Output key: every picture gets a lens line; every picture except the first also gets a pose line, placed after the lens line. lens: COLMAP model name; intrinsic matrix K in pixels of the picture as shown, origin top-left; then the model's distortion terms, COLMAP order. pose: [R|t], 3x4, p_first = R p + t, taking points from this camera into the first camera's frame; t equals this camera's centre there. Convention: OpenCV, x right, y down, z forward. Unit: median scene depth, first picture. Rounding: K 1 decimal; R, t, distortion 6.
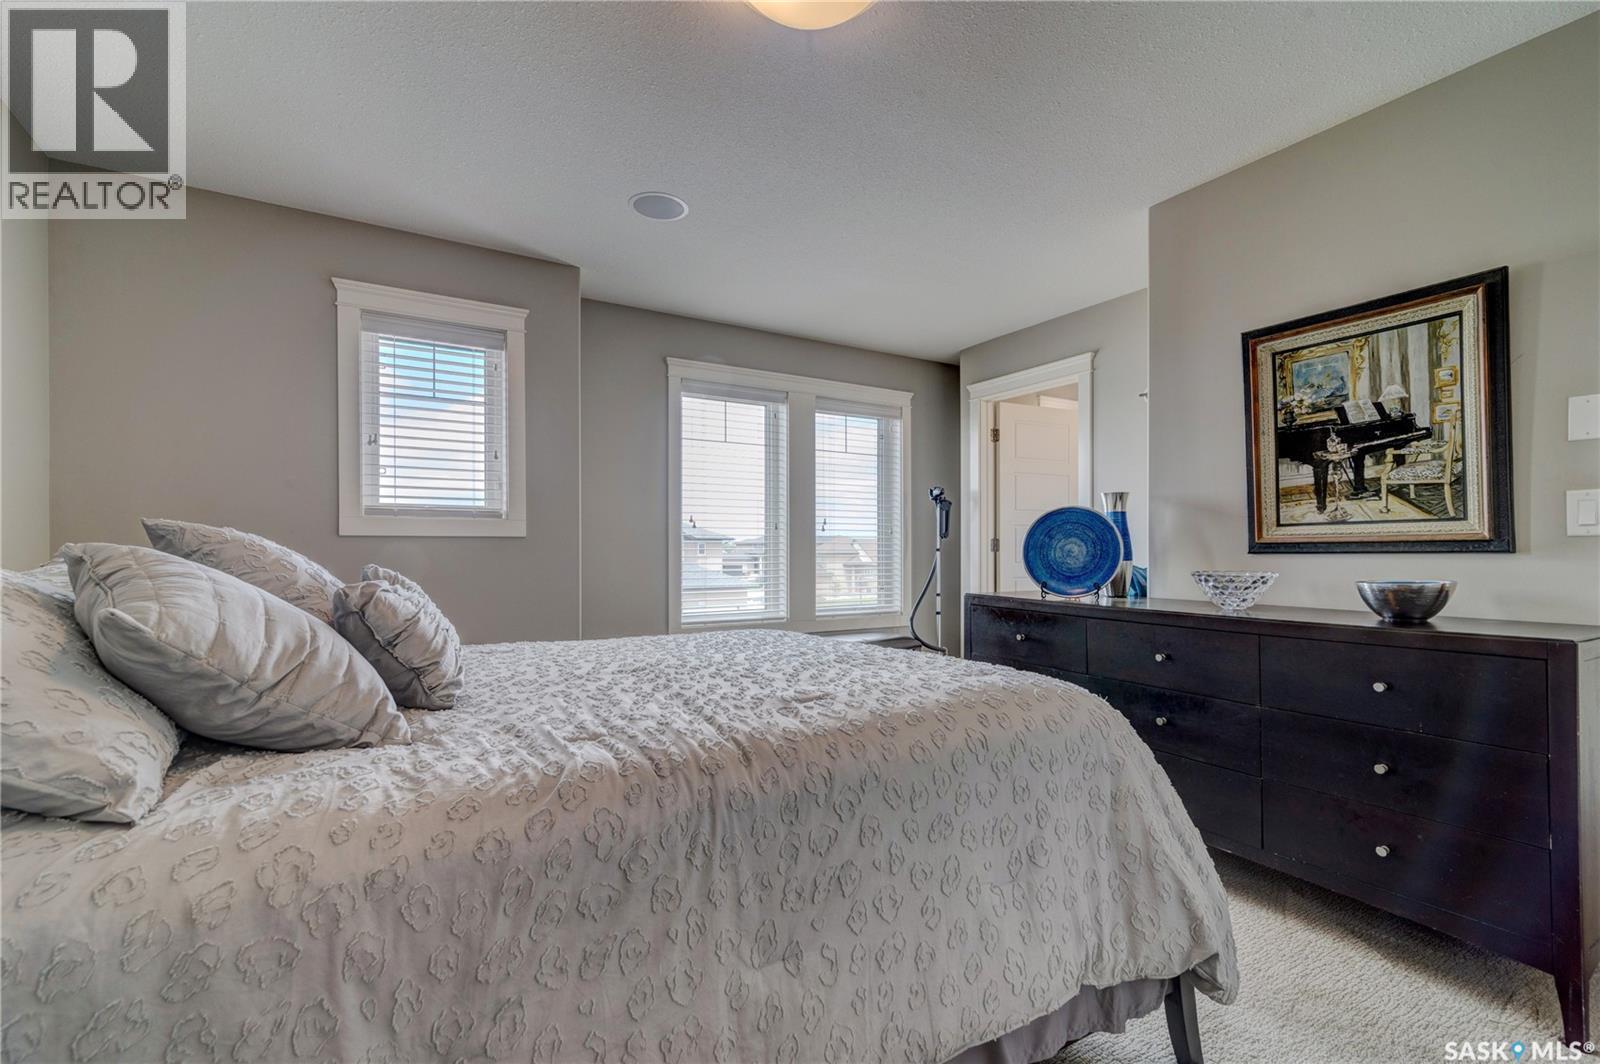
lens RADIAL K [[715.1, 0, 802.8], [0, 715.1, 544.8], [0, 0, 1]] dist [-0.000744, -0.000418]
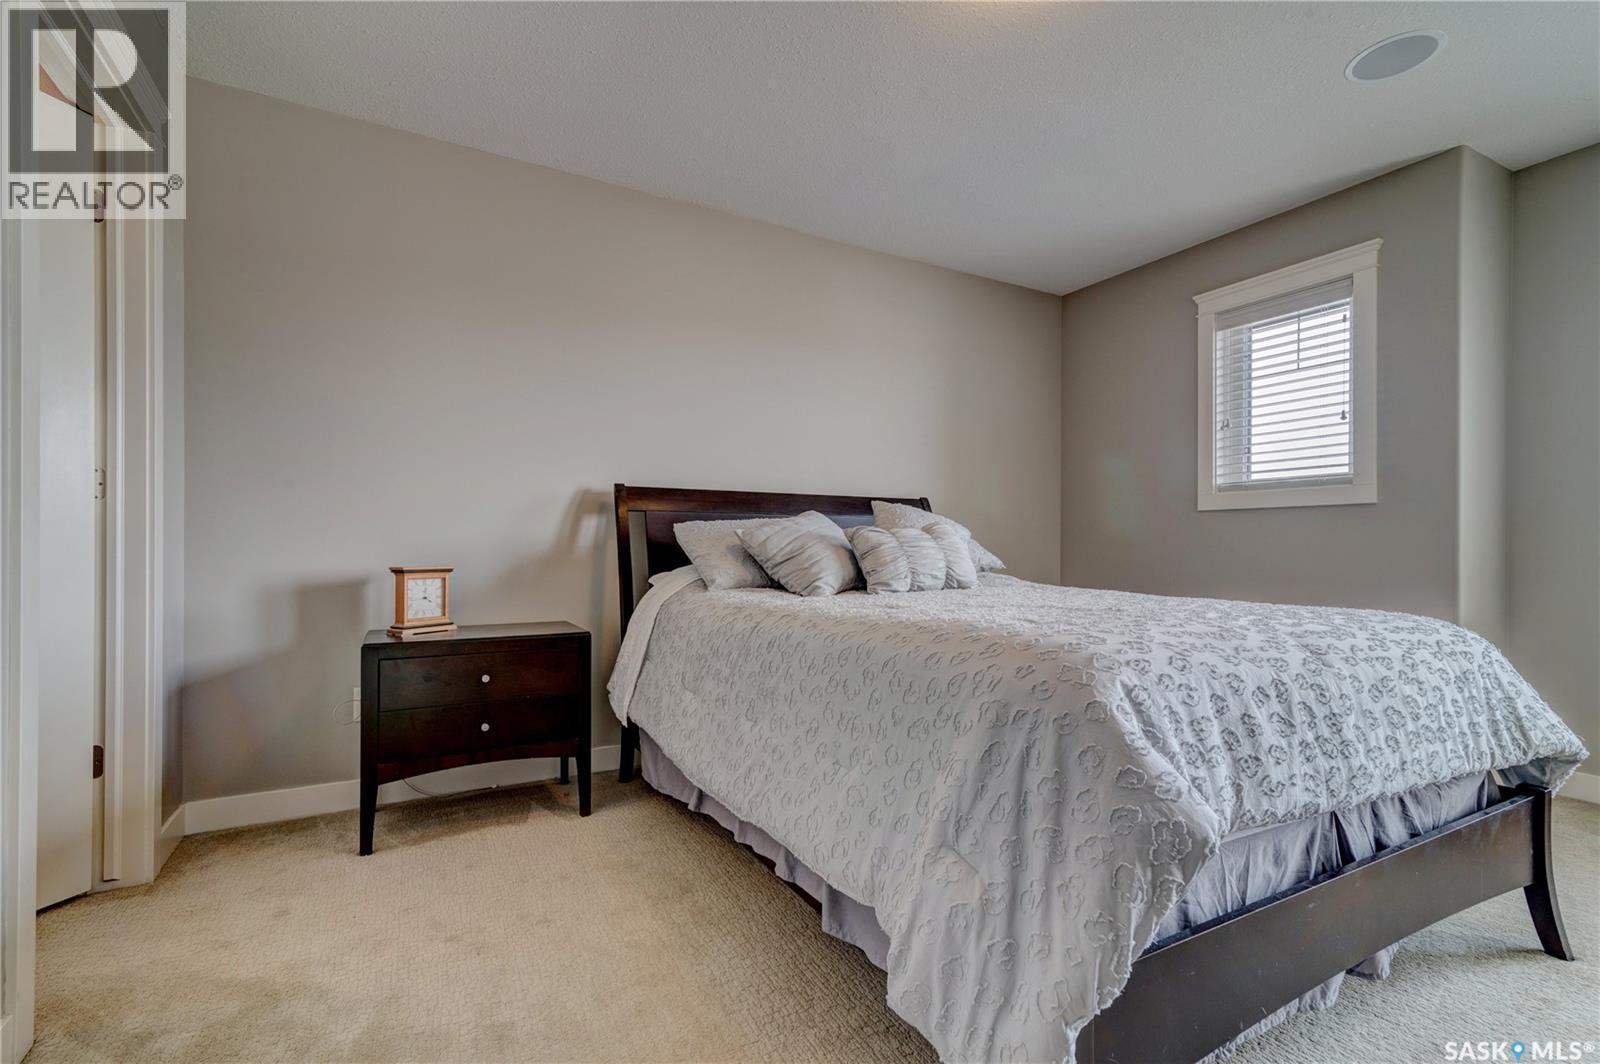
lens RADIAL K [[715.1, 0, 802.8], [0, 715.1, 544.8], [0, 0, 1]] dist [-0.000744, -0.000418]
pose [[-0.050691, 0.003799, -0.998707, 0.511018], [0.000055, 0.999993, 0.003801, 0.036478], [0.998714, 0.000138, -0.050691, 0.354280]]
